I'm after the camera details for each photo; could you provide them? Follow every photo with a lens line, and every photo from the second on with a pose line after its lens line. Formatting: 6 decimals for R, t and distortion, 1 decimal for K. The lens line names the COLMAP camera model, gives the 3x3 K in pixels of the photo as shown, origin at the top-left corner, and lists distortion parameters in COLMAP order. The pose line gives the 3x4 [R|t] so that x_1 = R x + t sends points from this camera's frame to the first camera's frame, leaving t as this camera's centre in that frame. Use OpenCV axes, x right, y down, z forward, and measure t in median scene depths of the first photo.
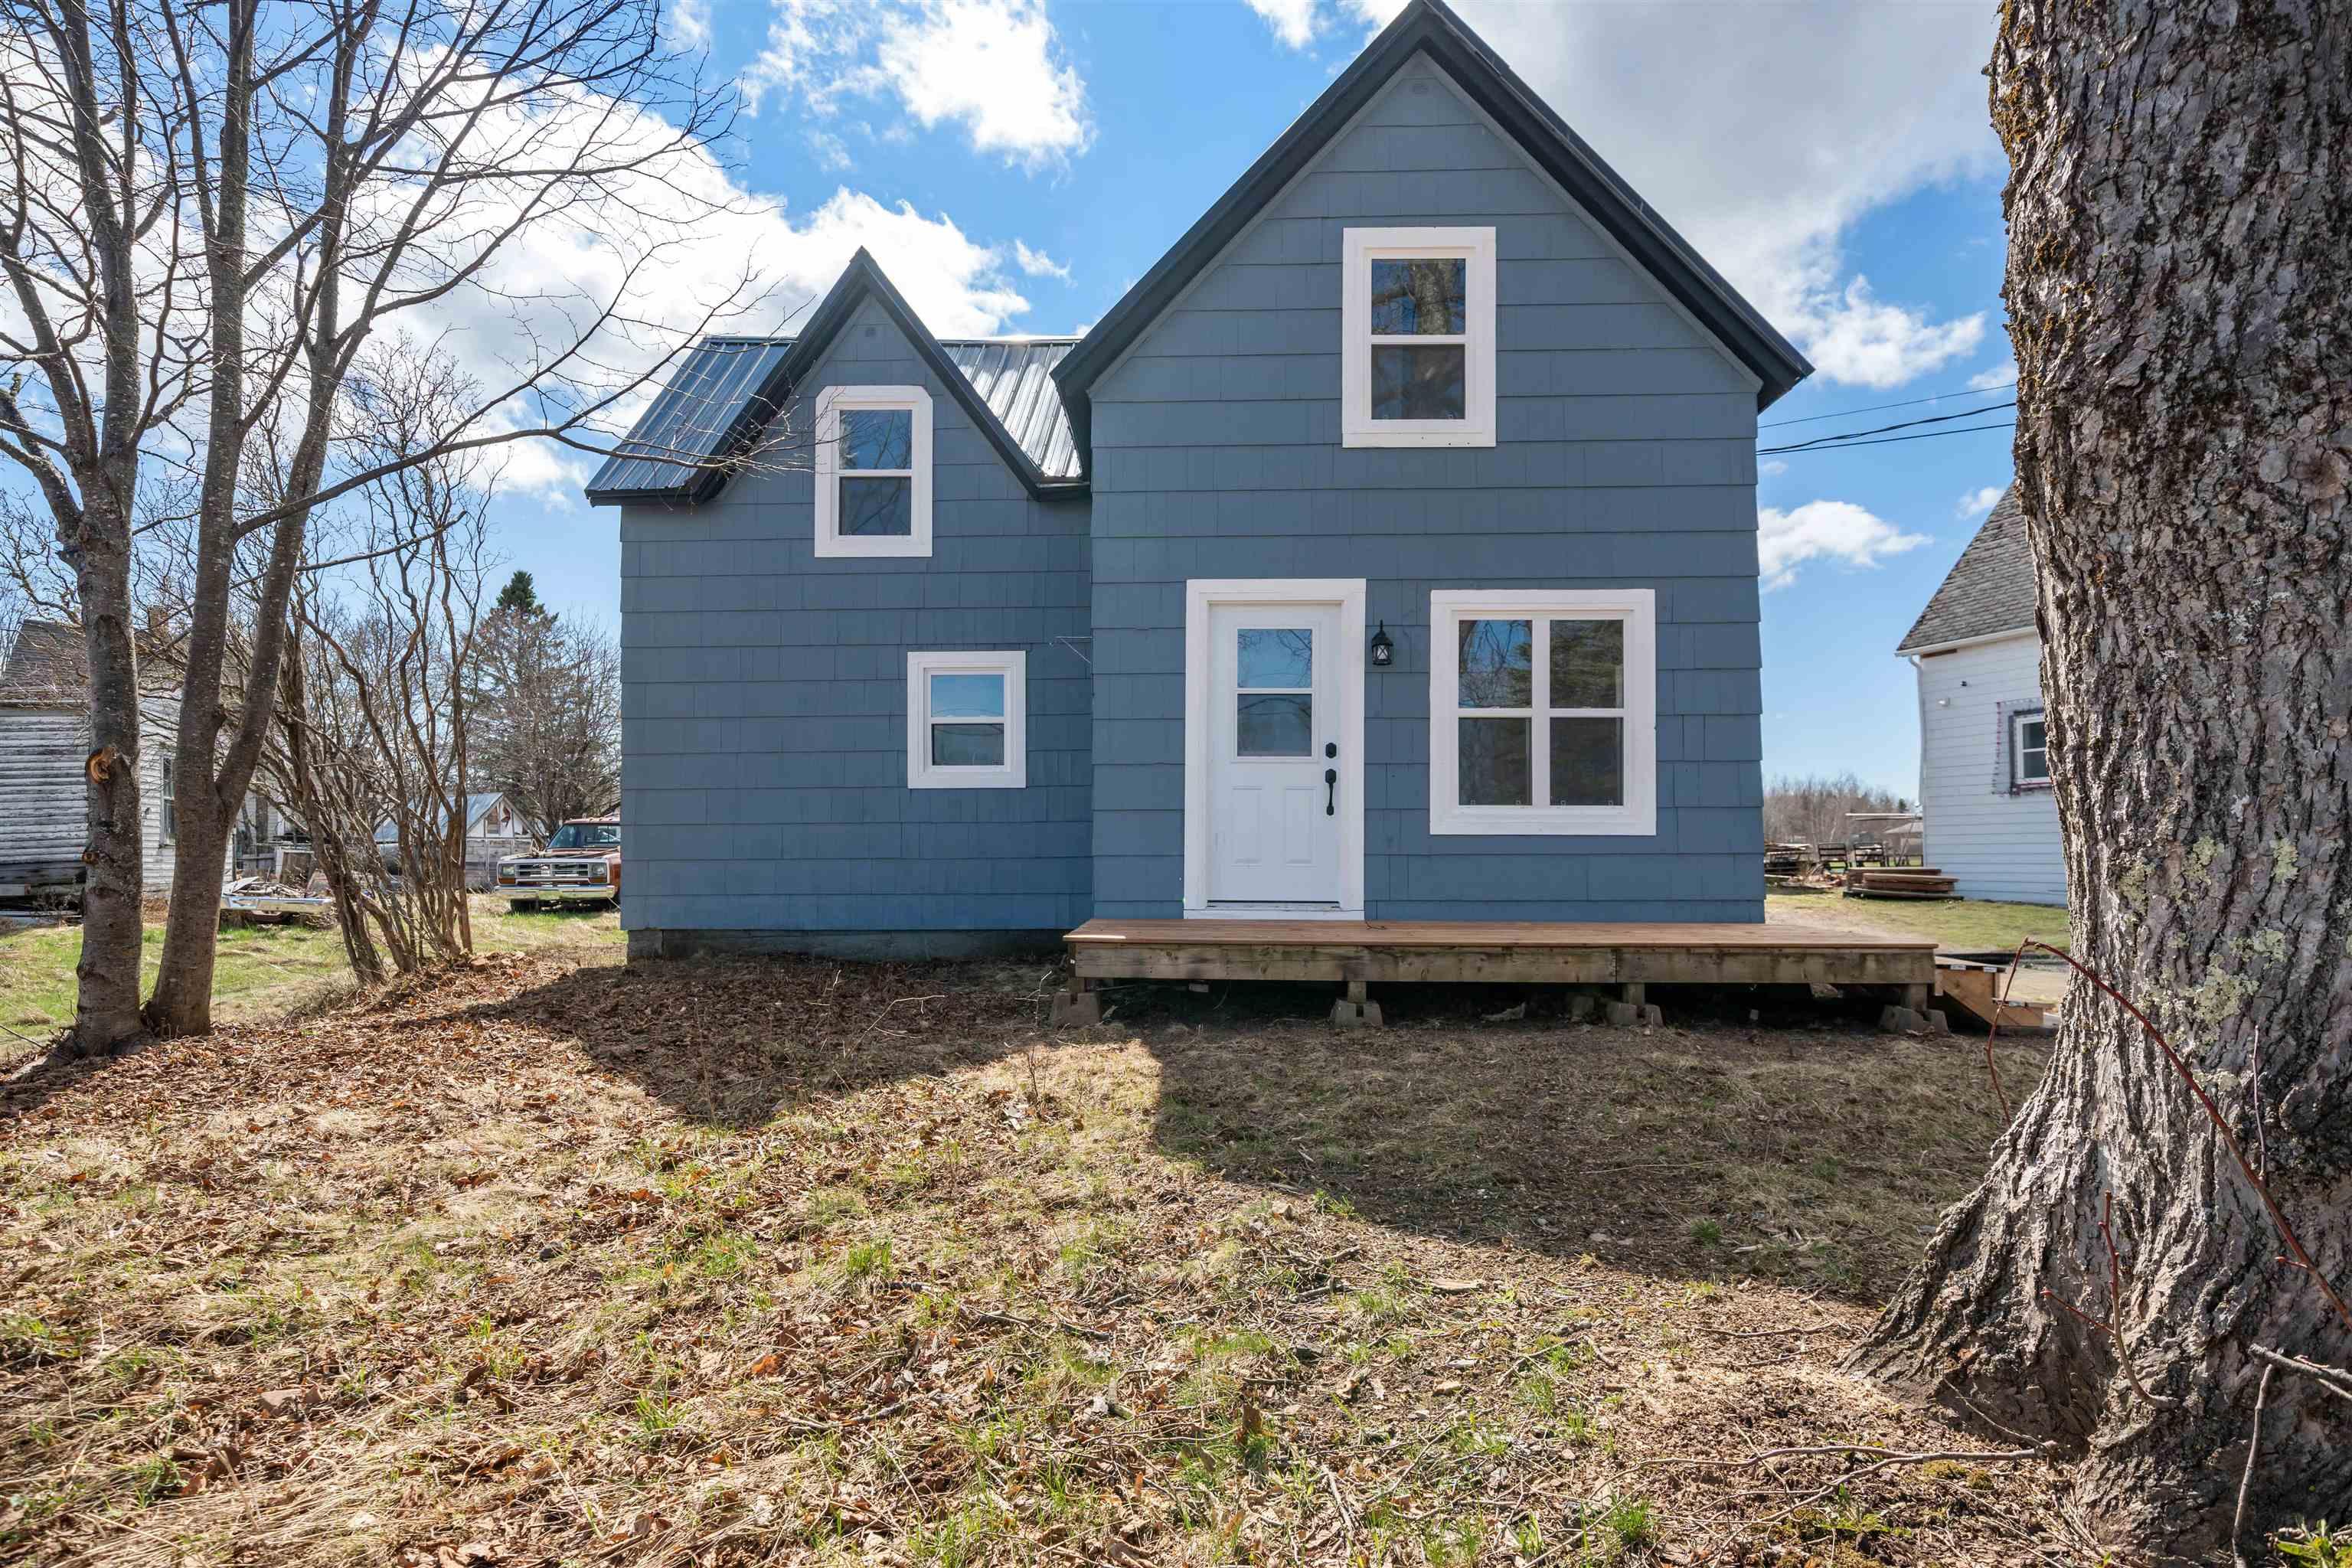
lens RADIAL K [[1165.1, 0, 1197.2], [0, 1165.1, 819.1], [0, 0, 1]] dist [-0.000254, -0.000501]
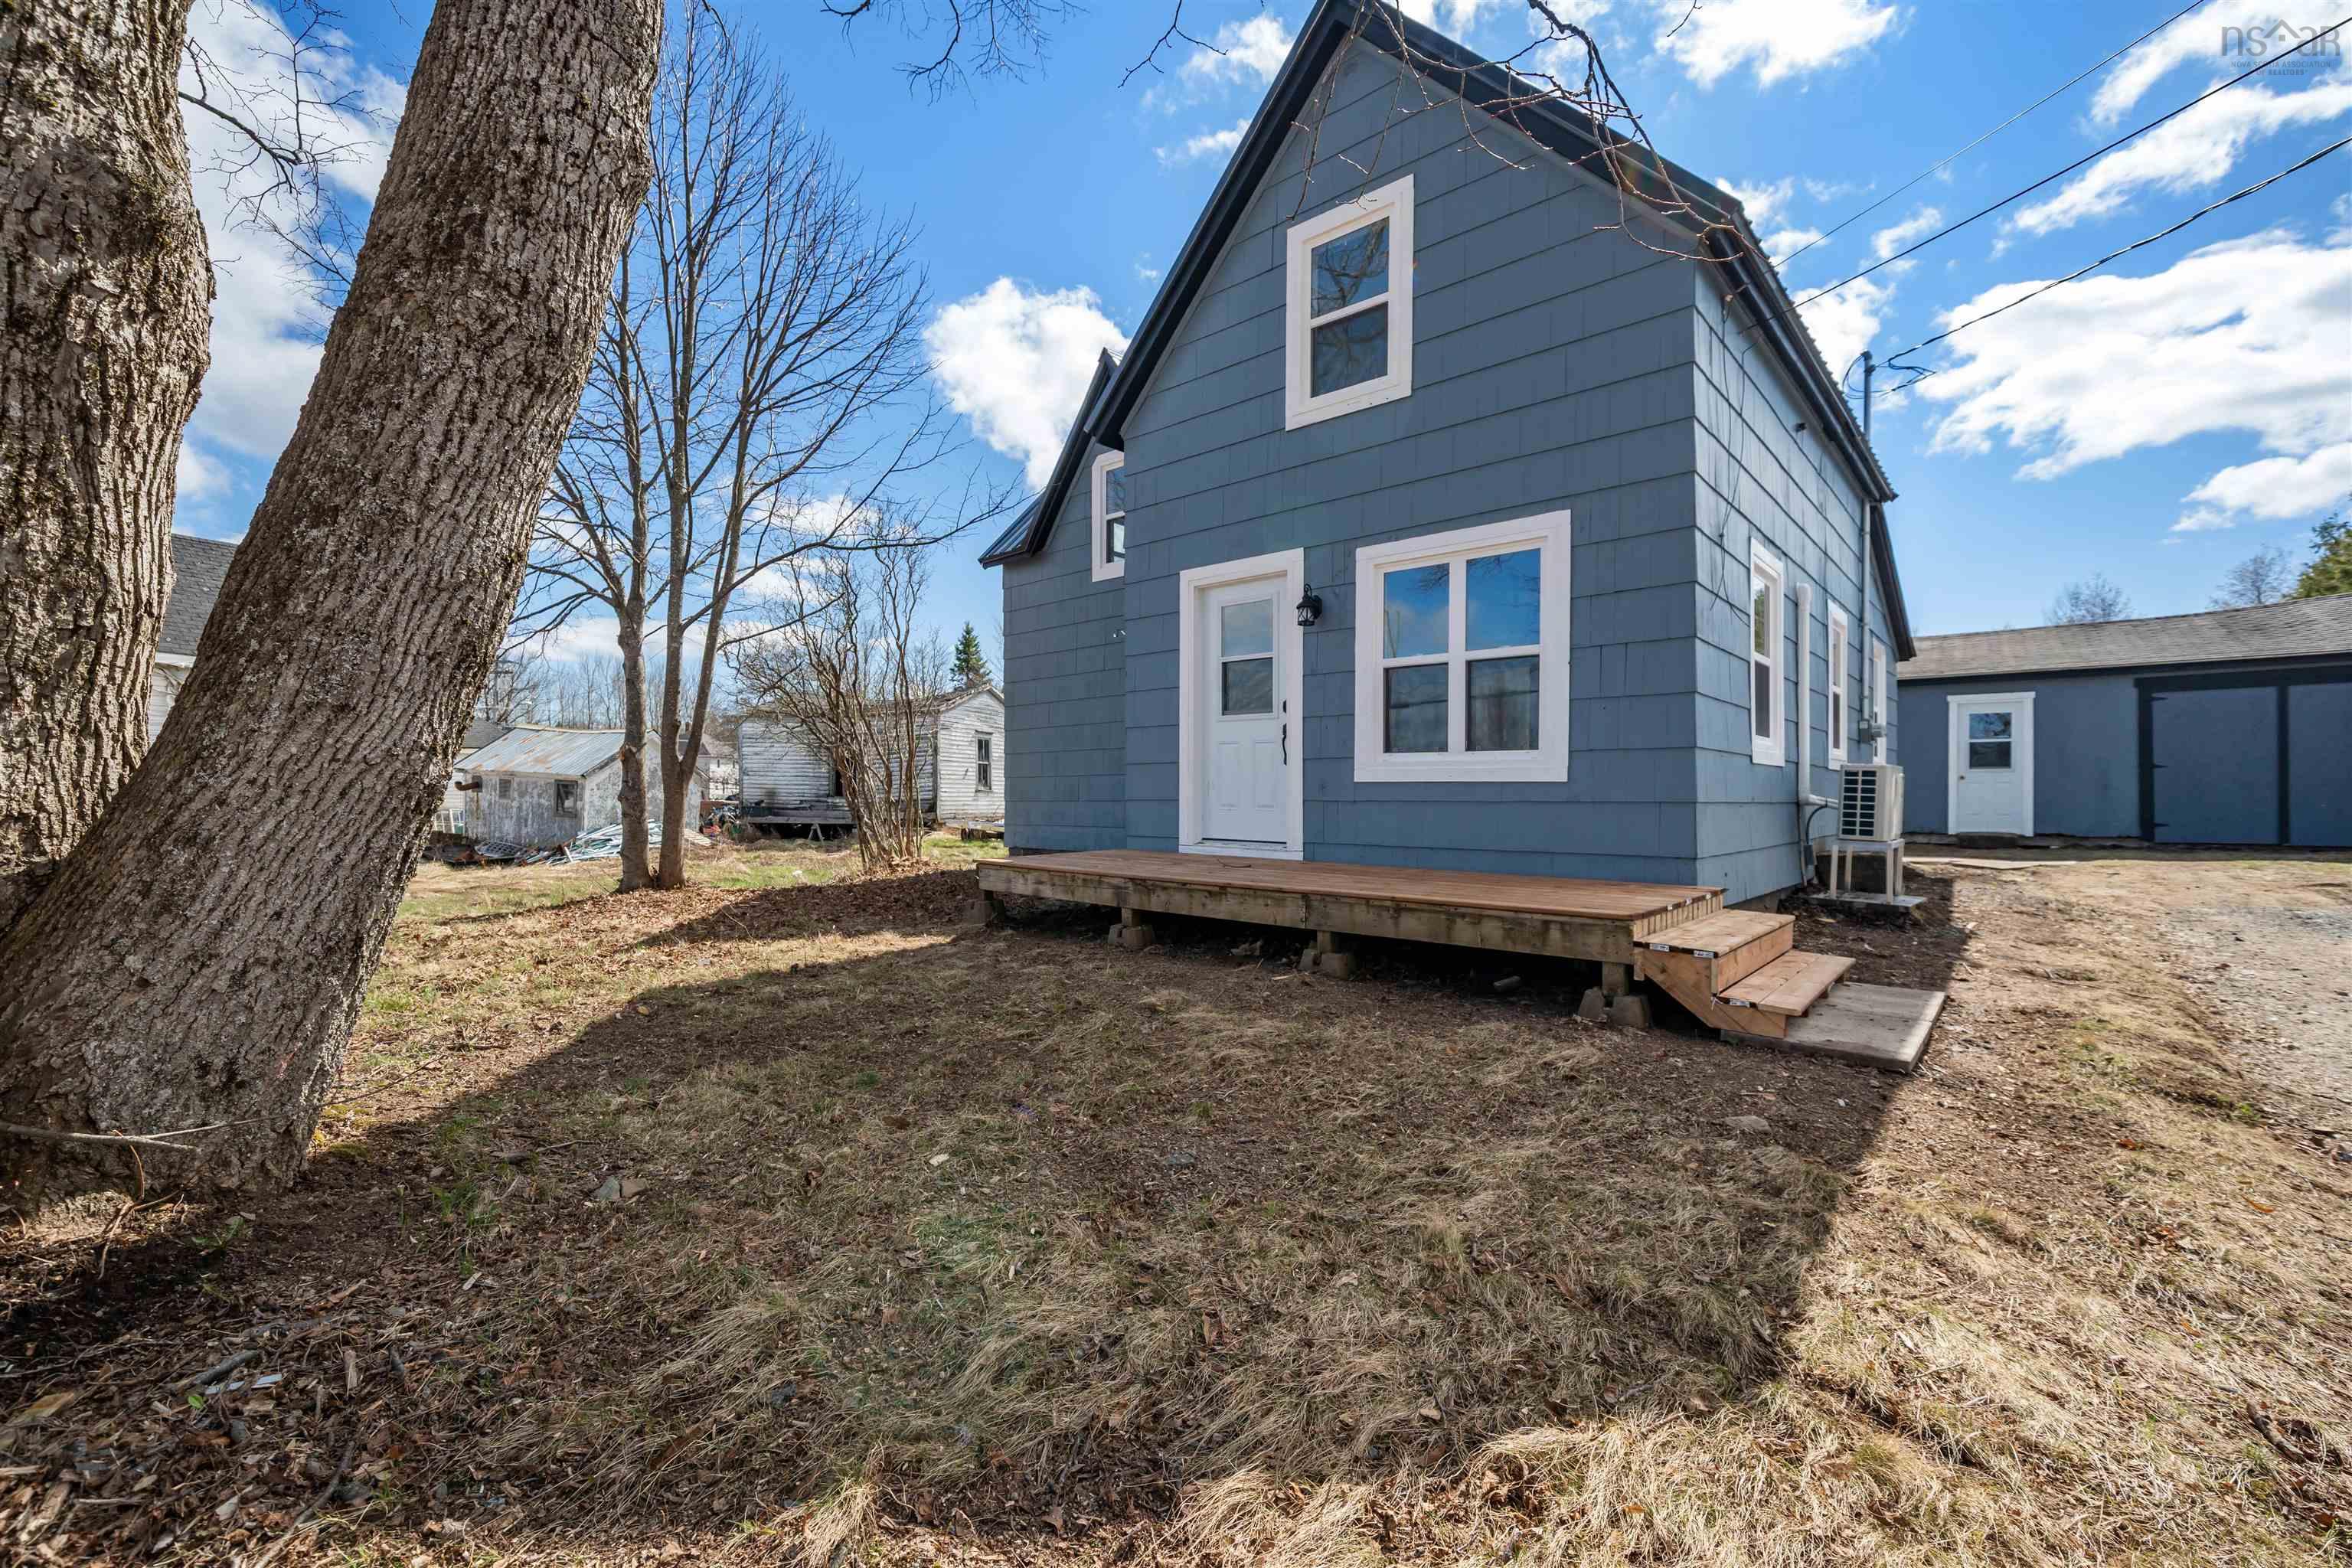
lens RADIAL K [[1020.3, 0, 1175.0], [0, 1020.3, 783.5], [0, 0, 1]] dist [-0.005391, -0.000362]
pose [[0.750646, -0.003882, -0.660693, 0.682540], [0.018003, 0.999732, 0.014580, -0.001877], [0.660459, -0.022839, 0.750515, 0.199502]]
